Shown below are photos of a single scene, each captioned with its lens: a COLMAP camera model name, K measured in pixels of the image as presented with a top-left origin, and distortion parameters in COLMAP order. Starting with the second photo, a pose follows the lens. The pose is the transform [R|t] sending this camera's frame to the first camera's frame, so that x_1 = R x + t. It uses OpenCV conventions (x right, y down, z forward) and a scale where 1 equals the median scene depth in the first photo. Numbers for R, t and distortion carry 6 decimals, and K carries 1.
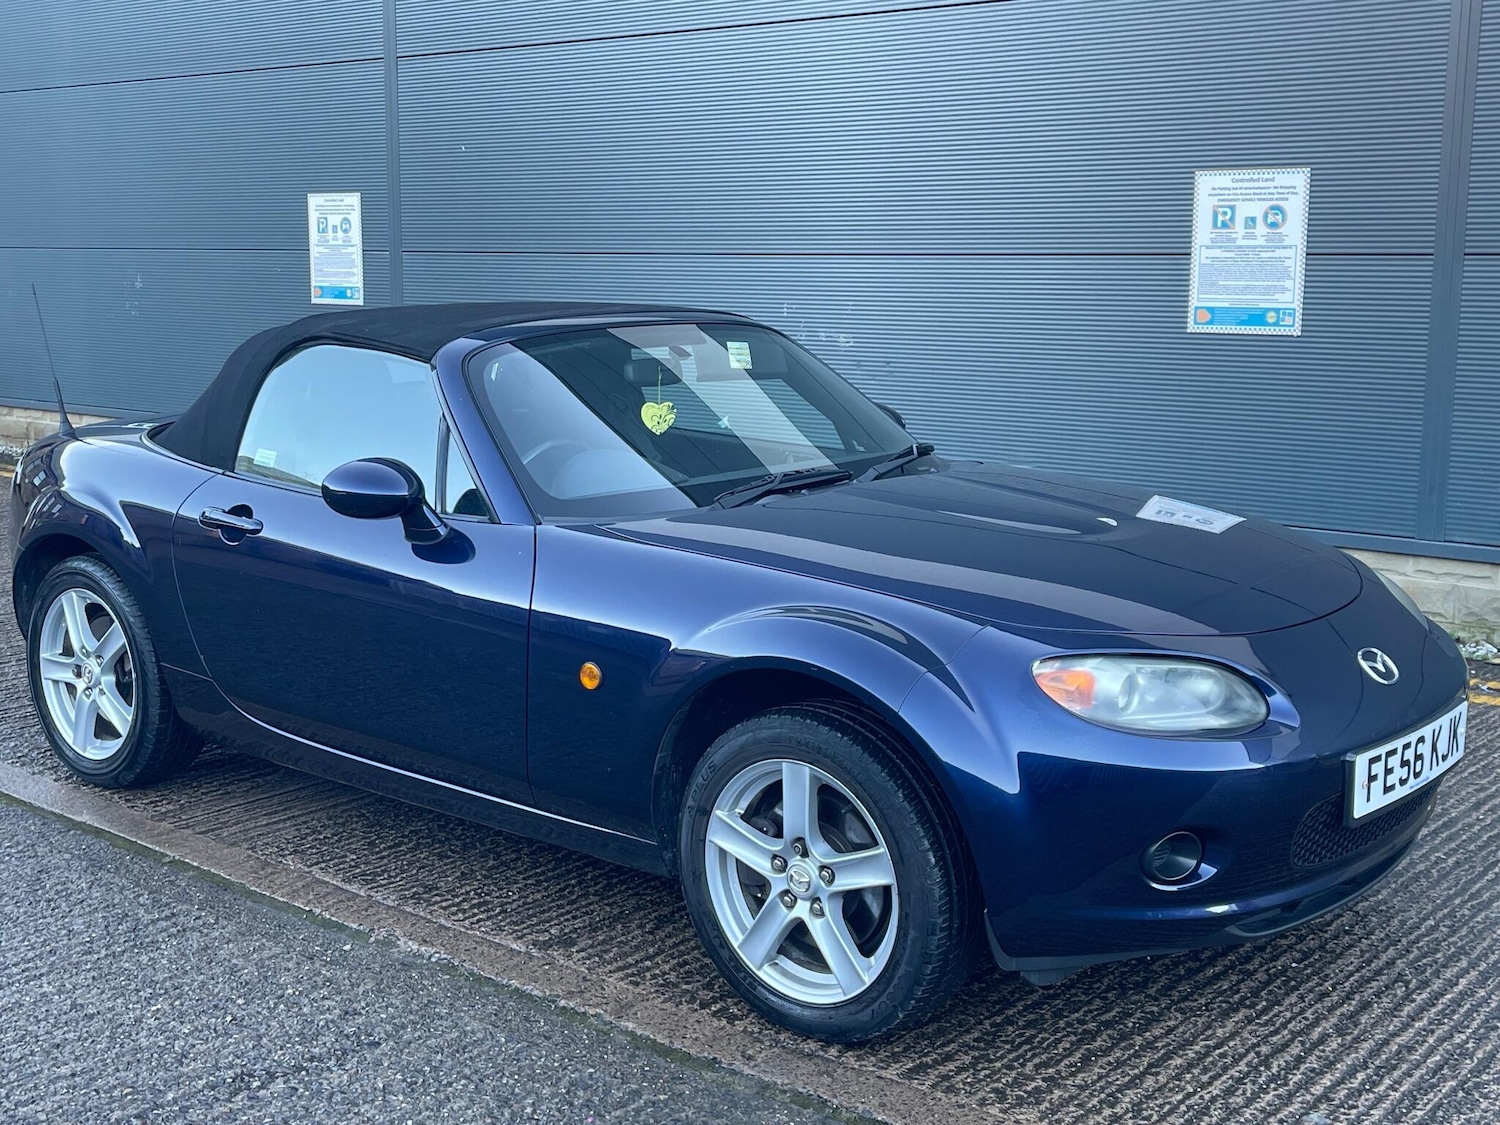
lens RADIAL K [[1866.6, 0, 740.3], [0, 1866.6, 560.8], [0, 0, 1]] dist [0.064262, -0.102444]
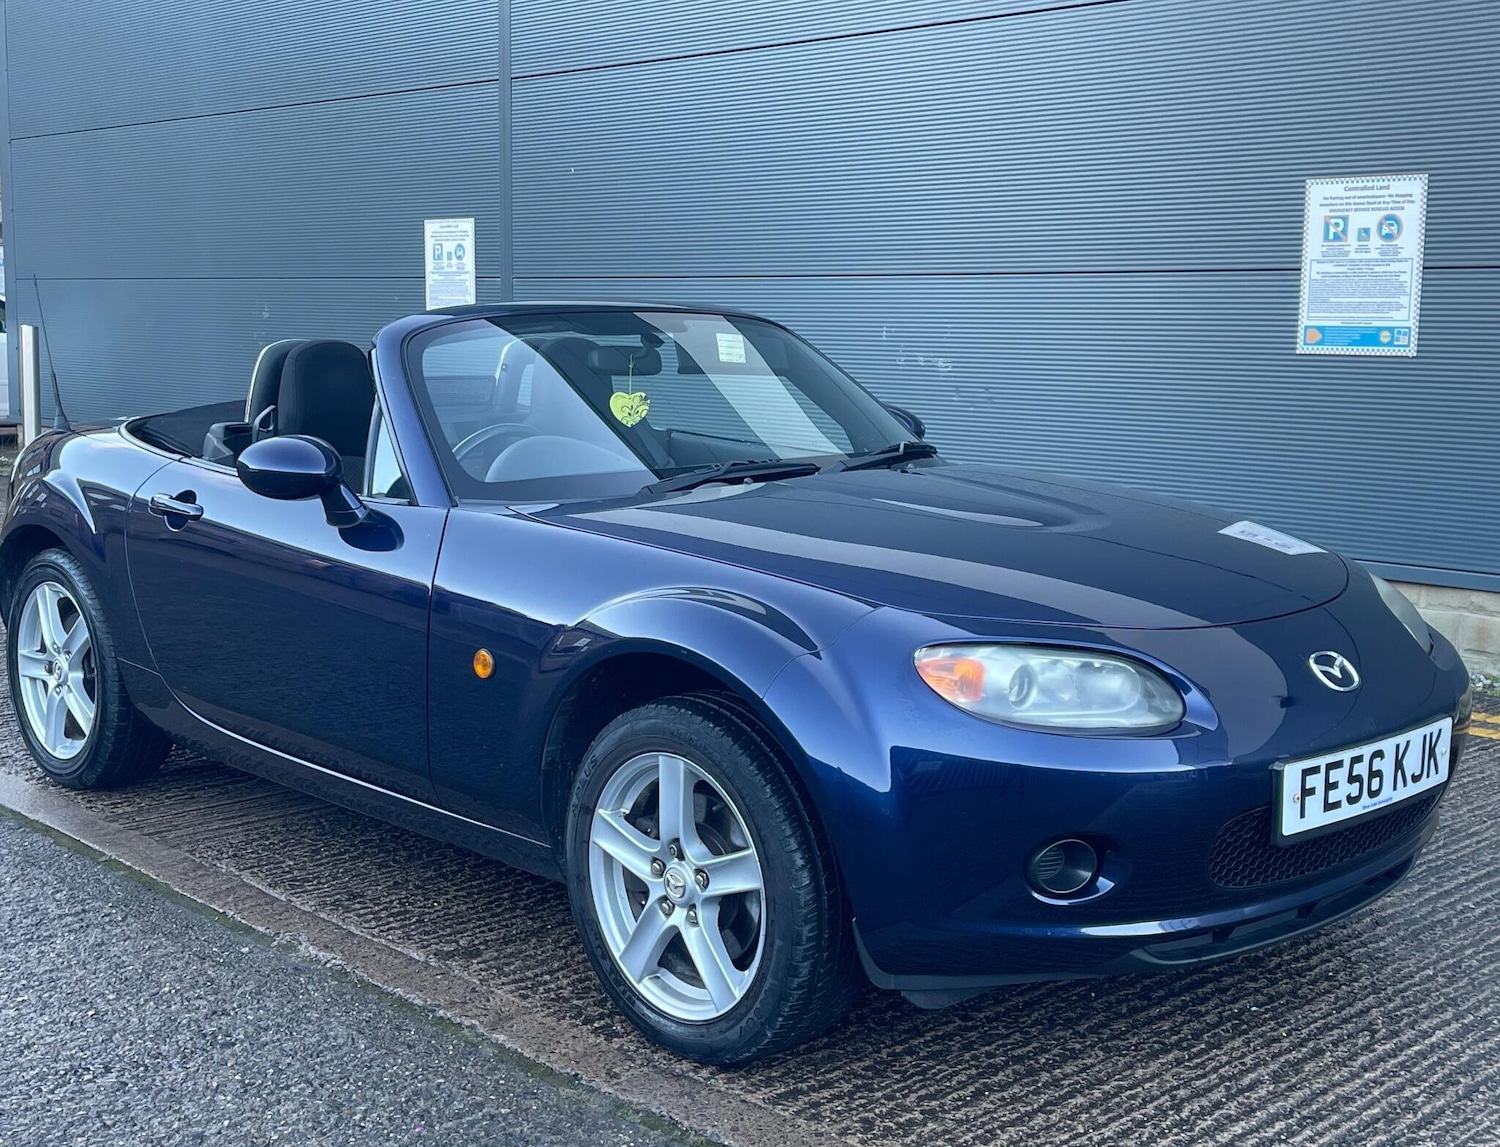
lens RADIAL K [[1932.4, 0, 764.4], [0, 1932.4, 585.5], [0, 0, 1]] dist [0.054182, -0.068814]
pose [[0.994548, 0.021703, -0.101997, 0.144347], [-0.024184, 0.999439, -0.023153, 0.038241], [0.101437, 0.025494, 0.994515, 0.046977]]
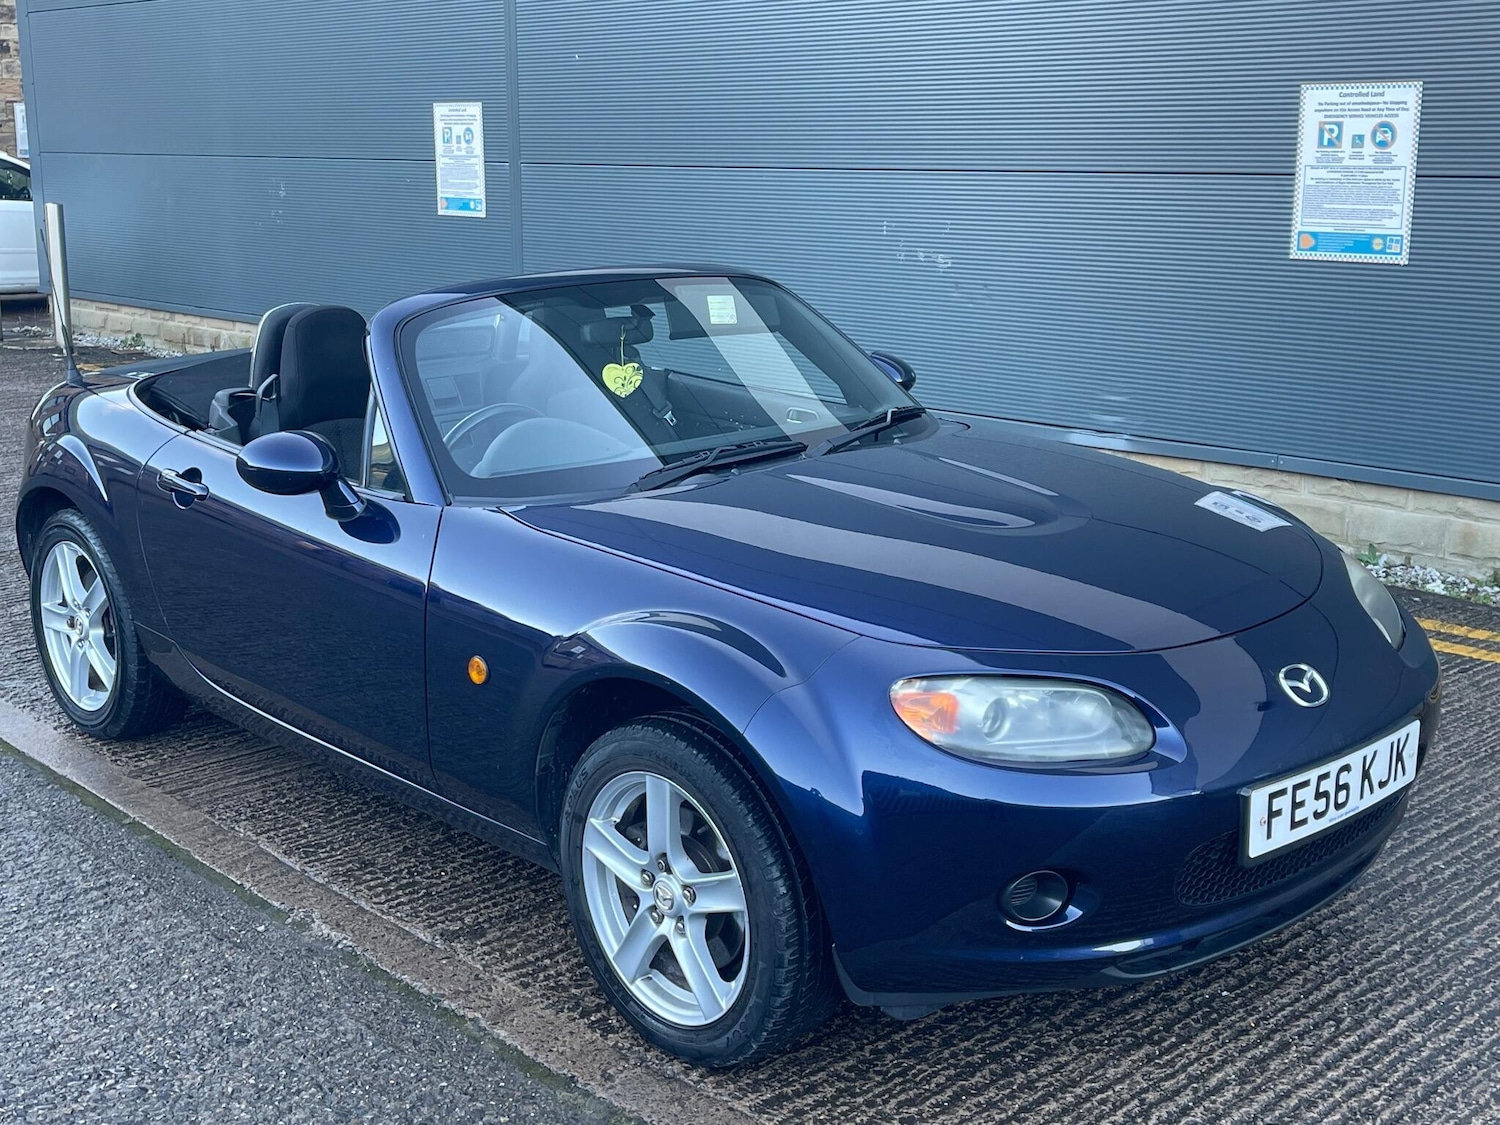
lens RADIAL K [[1870.3, 0, 753.4], [0, 1870.3, 559.7], [0, 0, 1]] dist [0.043996, -0.036196]
pose [[0.992938, 0.018506, -0.117179, 0.158730], [-0.011126, 0.997931, 0.063321, -0.053103], [0.118109, -0.061570, 0.991090, 0.058320]]
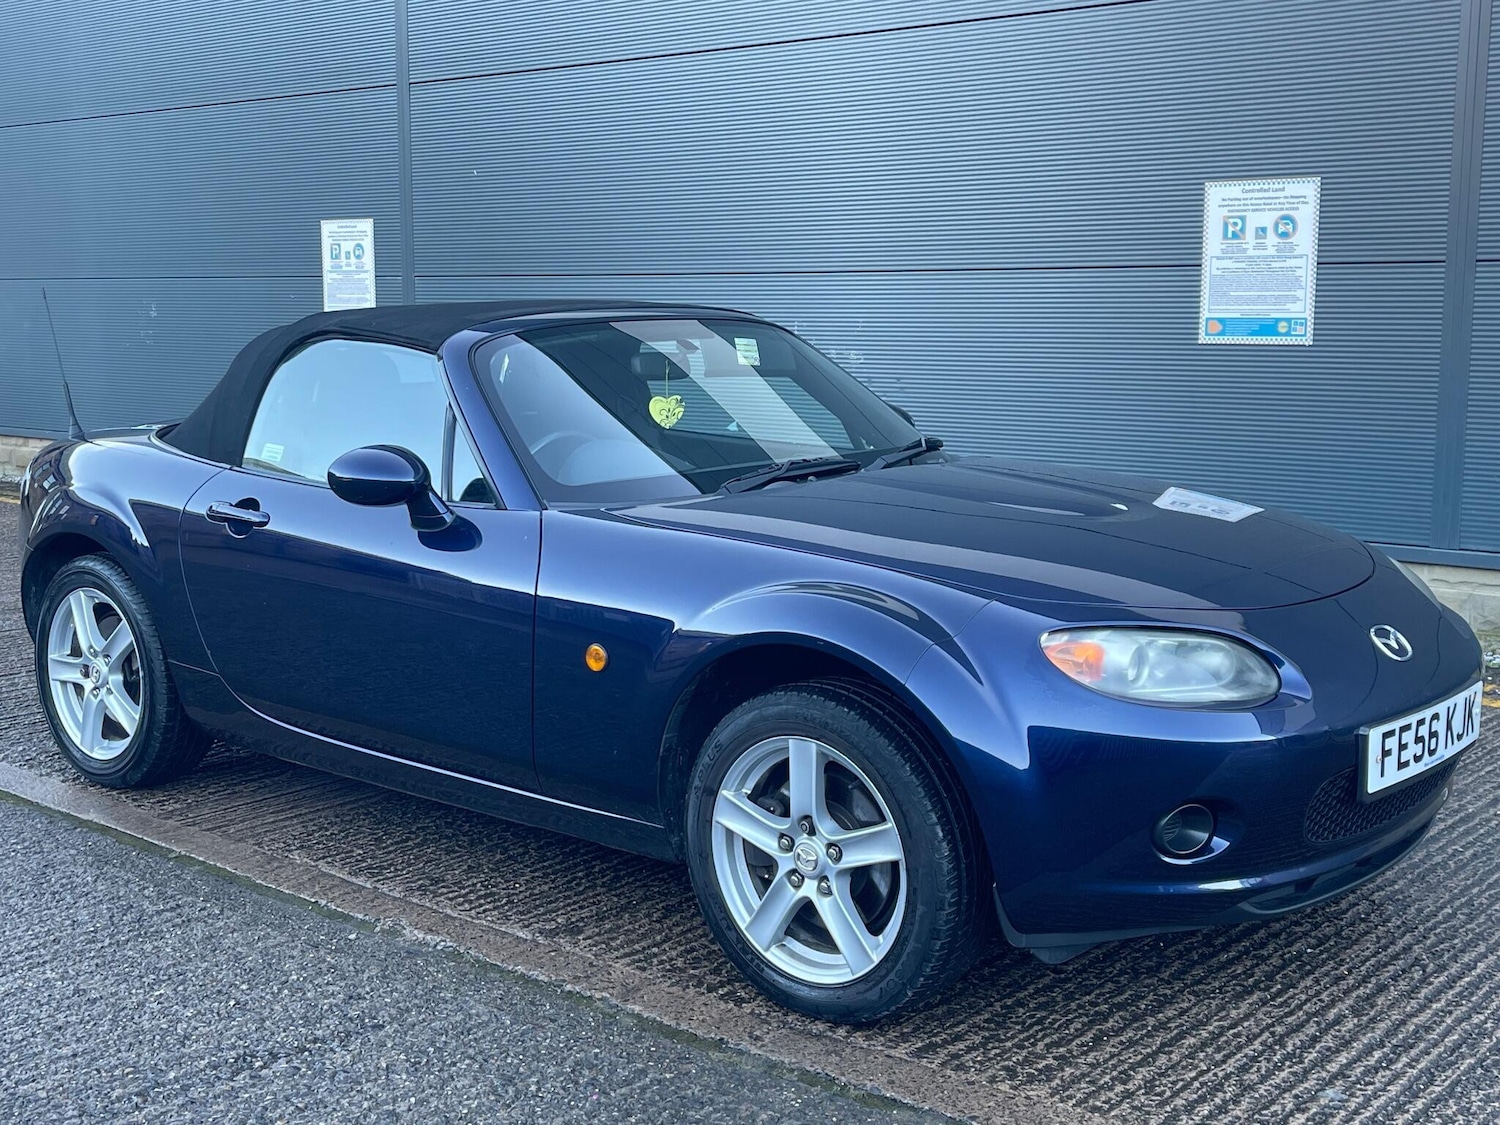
lens RADIAL K [[1863.6, 0, 738.4], [0, 1863.6, 566.6], [0, 0, 1]] dist [0.072245, -0.128284]
pose [[0.999953, -0.003275, -0.009155, 0.004294], [0.003083, 0.999775, -0.020997, 0.031445], [0.009222, 0.020968, 0.999738, 0.006721]]
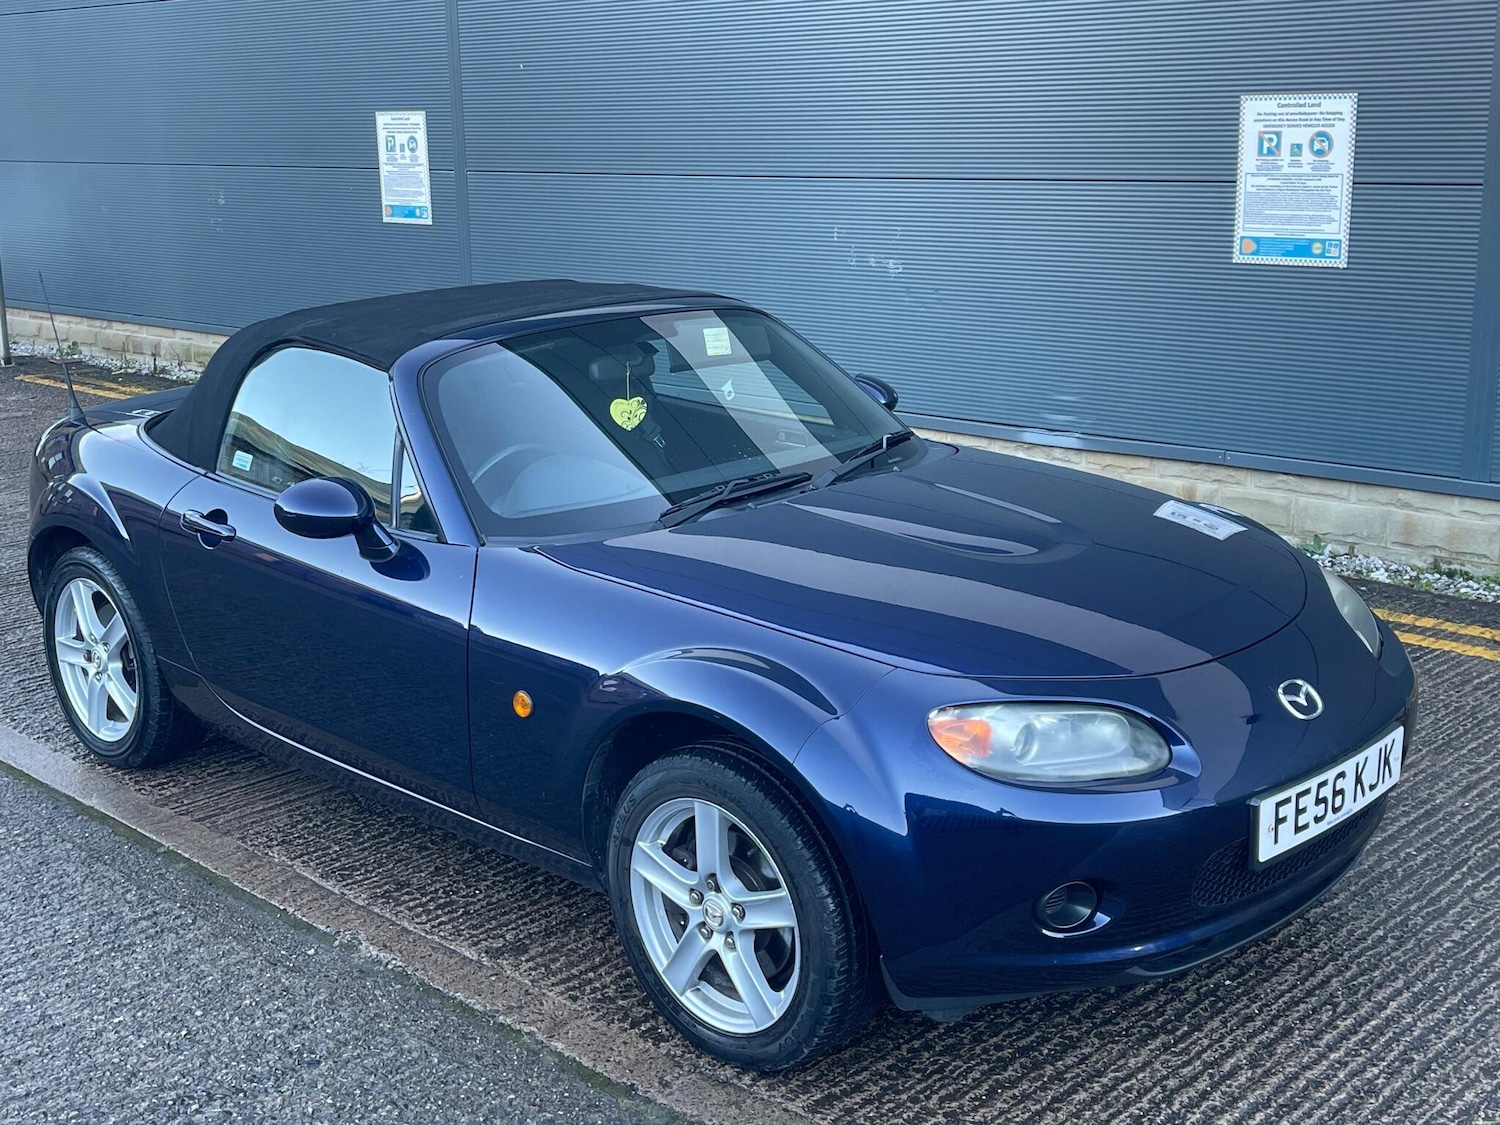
lens RADIAL K [[1866.4, 0, 746.1], [0, 1866.4, 567.5], [0, 0, 1]] dist [0.062966, -0.104259]
pose [[0.997139, -0.007277, -0.075234, 0.108993], [0.013350, 0.996662, 0.080537, -0.085551], [0.074397, -0.081311, 0.993908, 0.001189]]
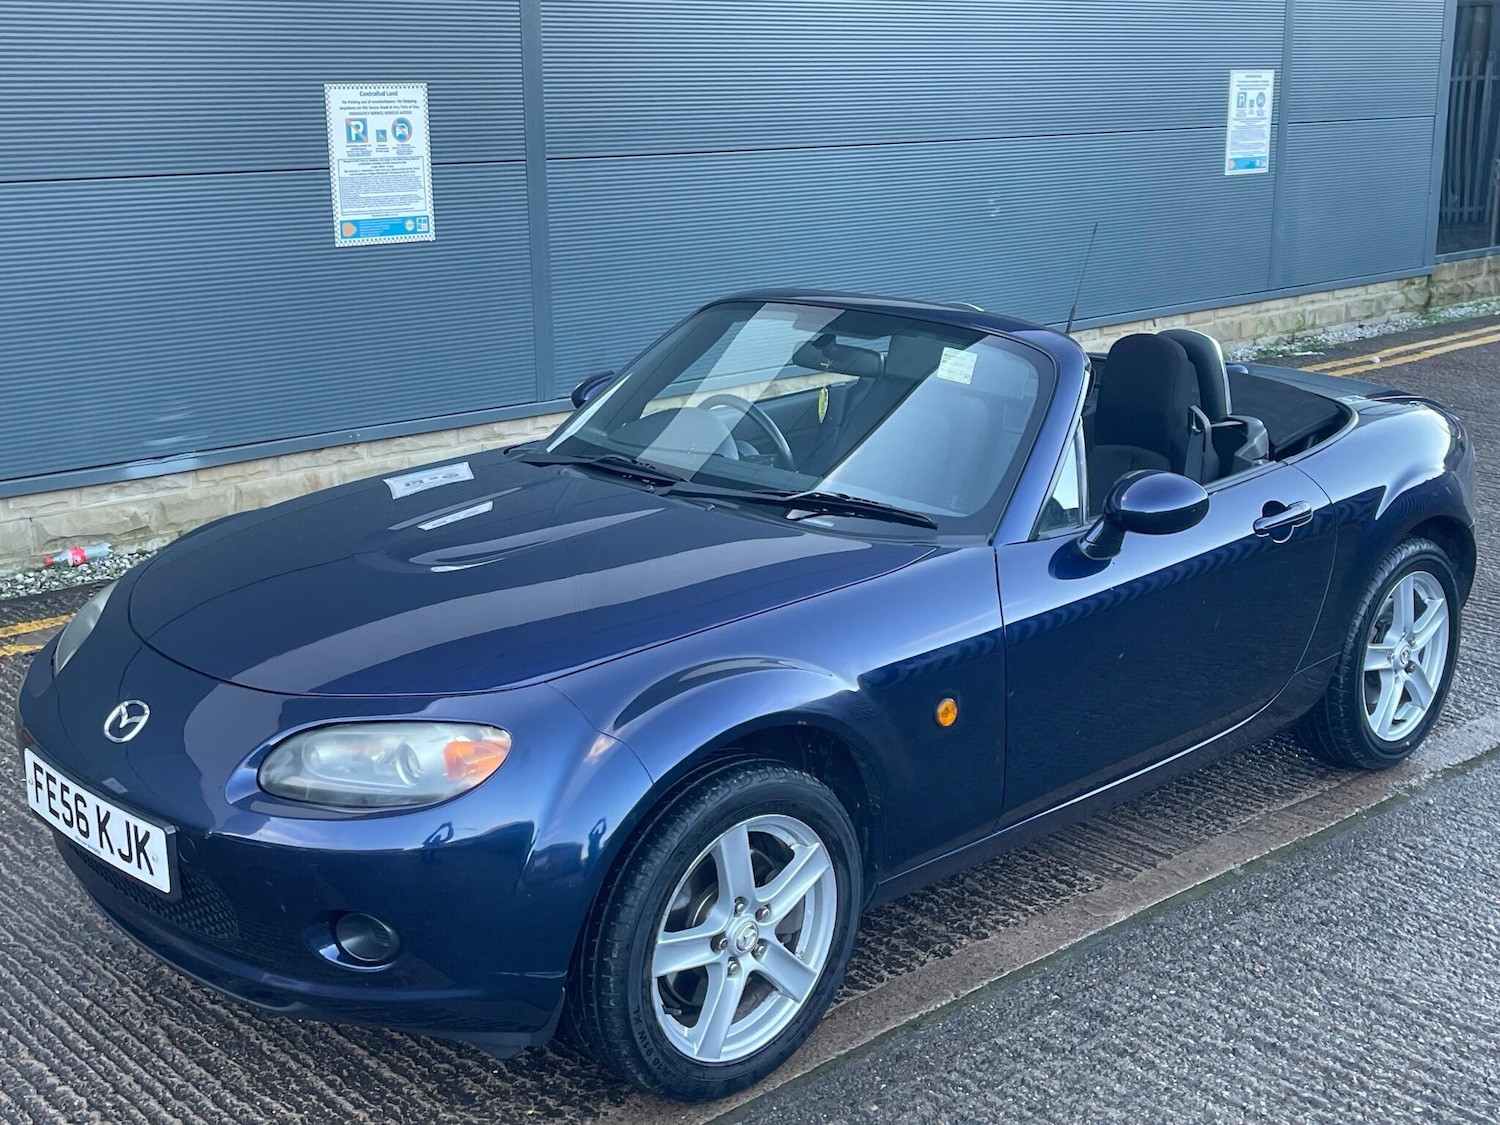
lens RADIAL K [[1861.5, 0, 748.2], [0, 1861.5, 563.3], [0, 0, 1]] dist [0.092055, -0.214390]
pose [[0.130413, -0.255976, 0.957846, -1.354686], [0.172224, 0.957258, 0.232370, -0.286953], [-0.976387, 0.134660, 0.168924, 1.186084]]
